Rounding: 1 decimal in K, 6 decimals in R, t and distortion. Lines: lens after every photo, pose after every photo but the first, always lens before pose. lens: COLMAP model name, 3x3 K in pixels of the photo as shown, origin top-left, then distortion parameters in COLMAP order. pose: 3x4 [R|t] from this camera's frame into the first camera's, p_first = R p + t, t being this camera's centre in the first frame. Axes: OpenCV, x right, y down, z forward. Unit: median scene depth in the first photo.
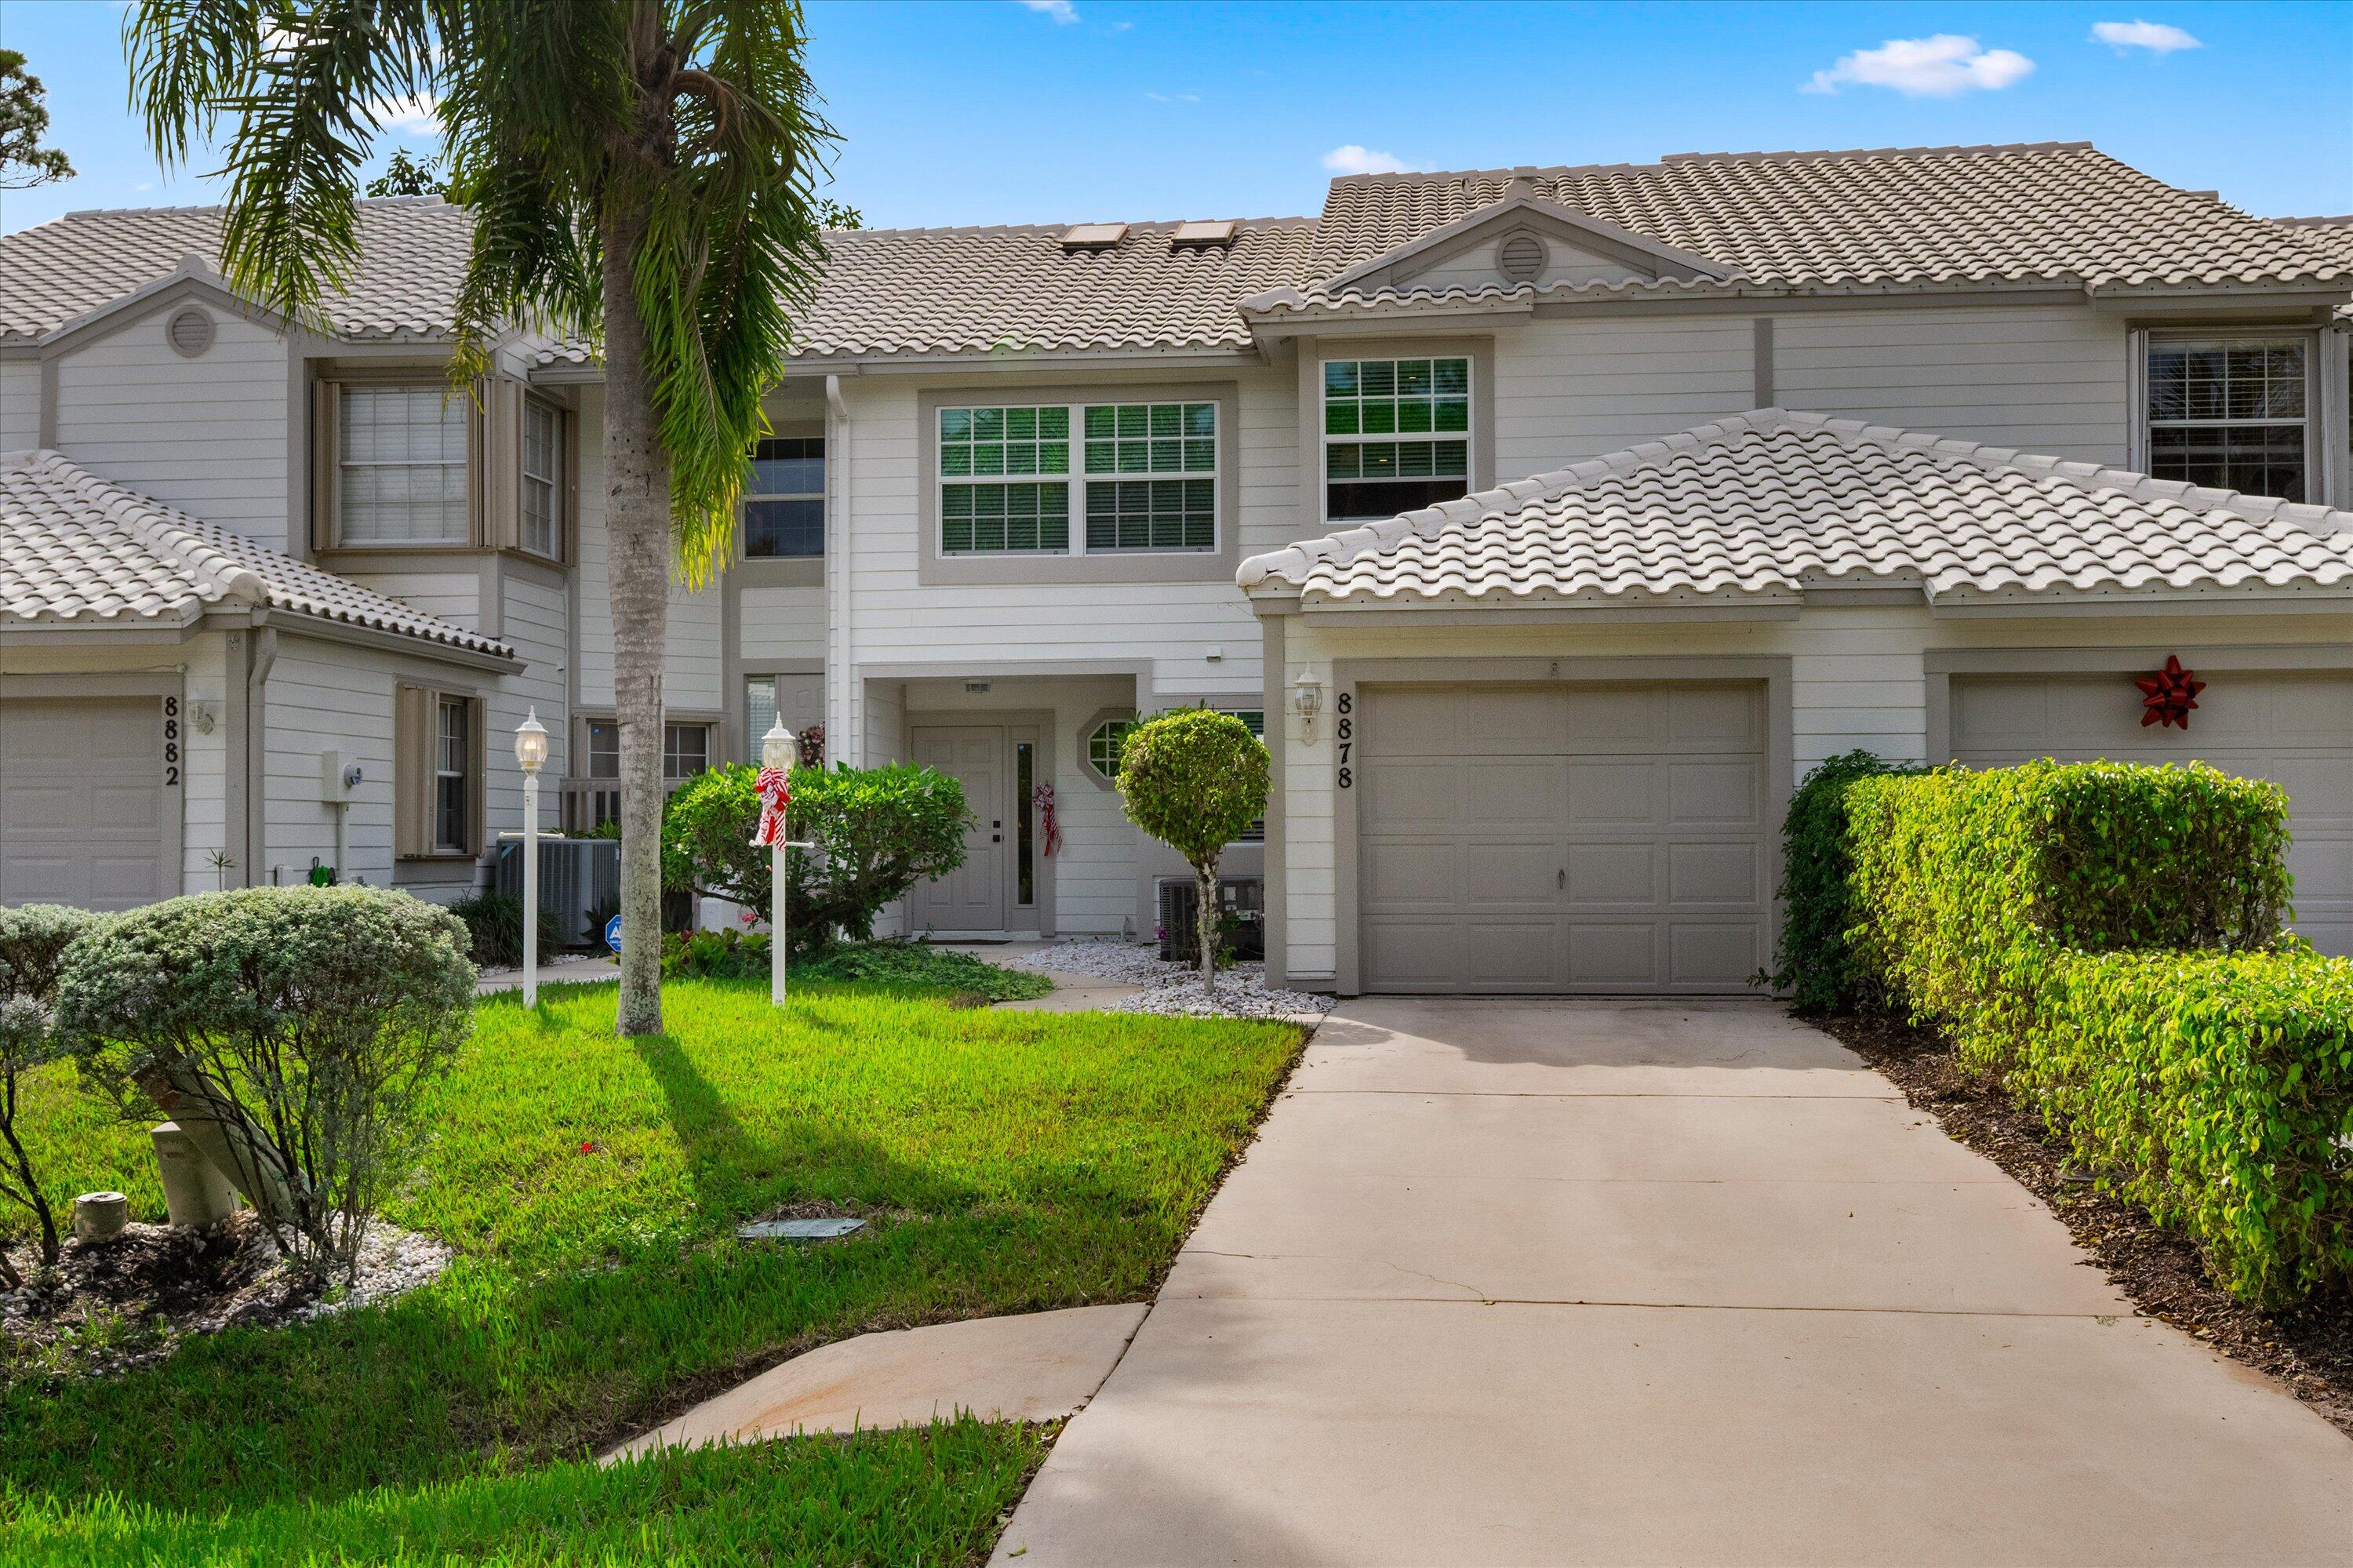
lens RADIAL K [[2493.3, 0, 1173.5], [0, 2493.3, 817.6], [0, 0, 1]] dist [-0.003615, 0.004099]
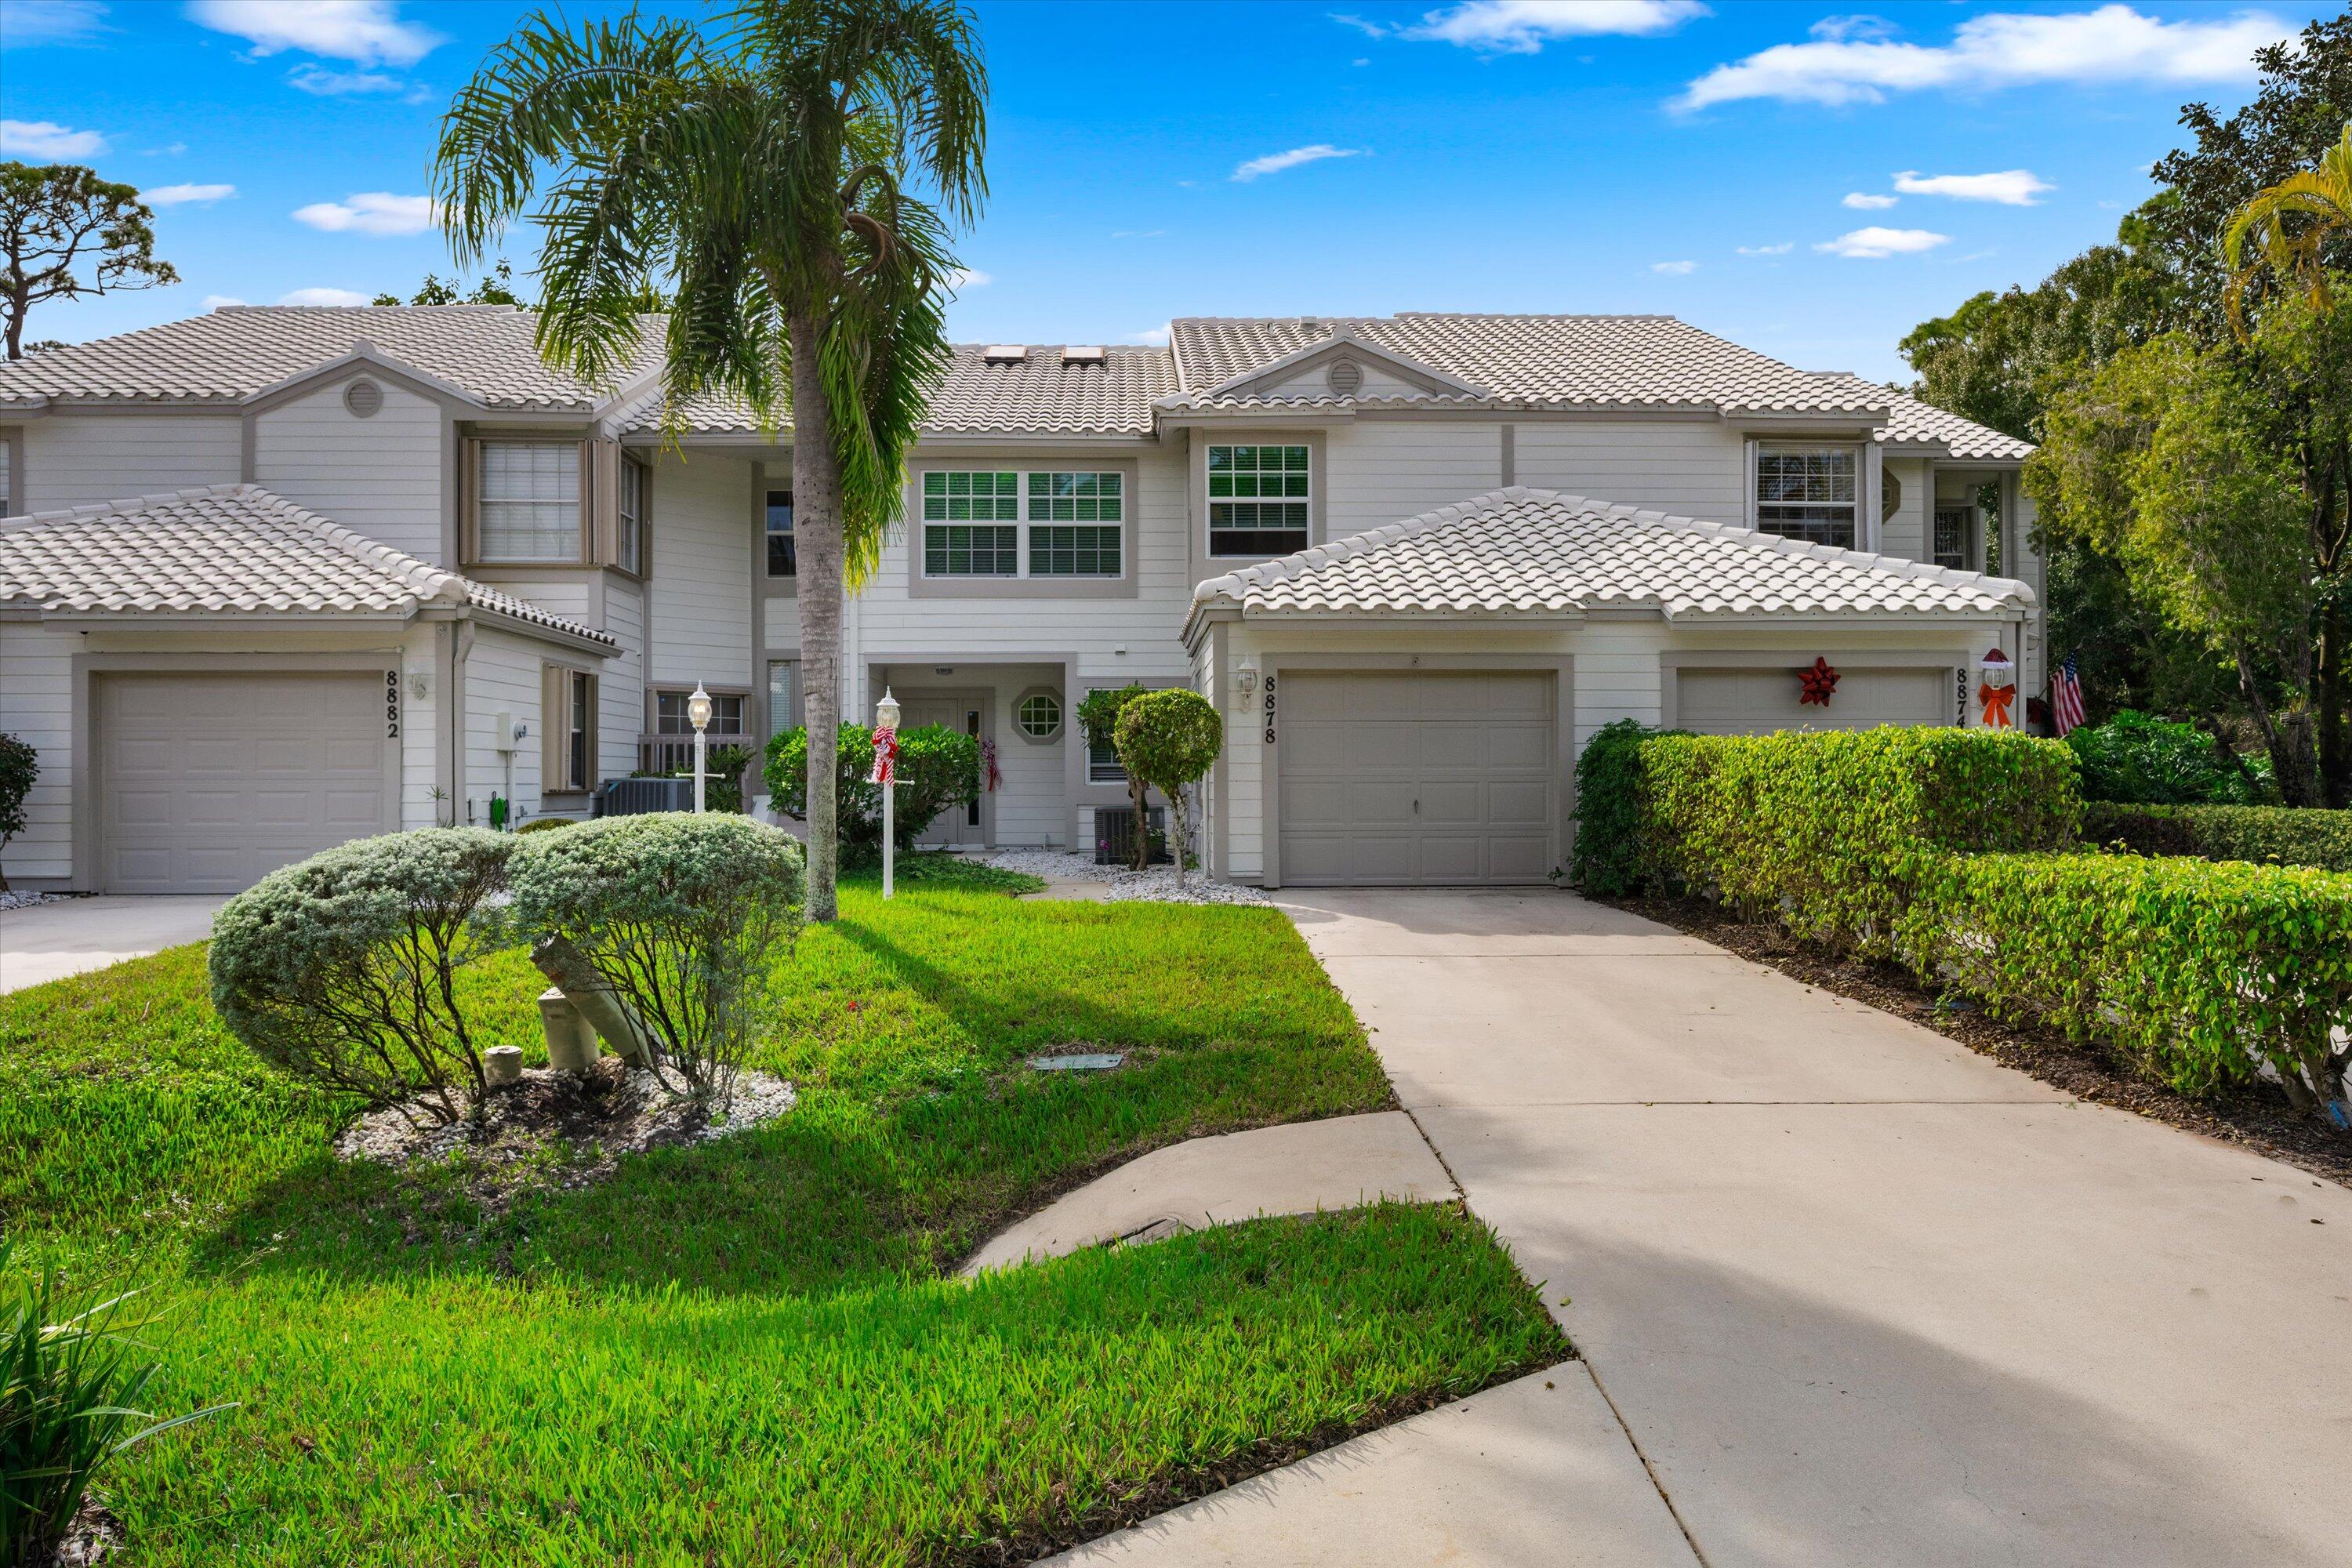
lens RADIAL K [[1710.4, 0, 1176.0], [0, 1710.4, 784.0], [0, 0, 1]] dist [0.000614, -0.002361]
pose [[0.989239, 0.000720, 0.146307, -0.107570], [-0.002287, 0.999942, 0.010544, 0.001110], [-0.146291, -0.010765, 0.989183, 0.030634]]
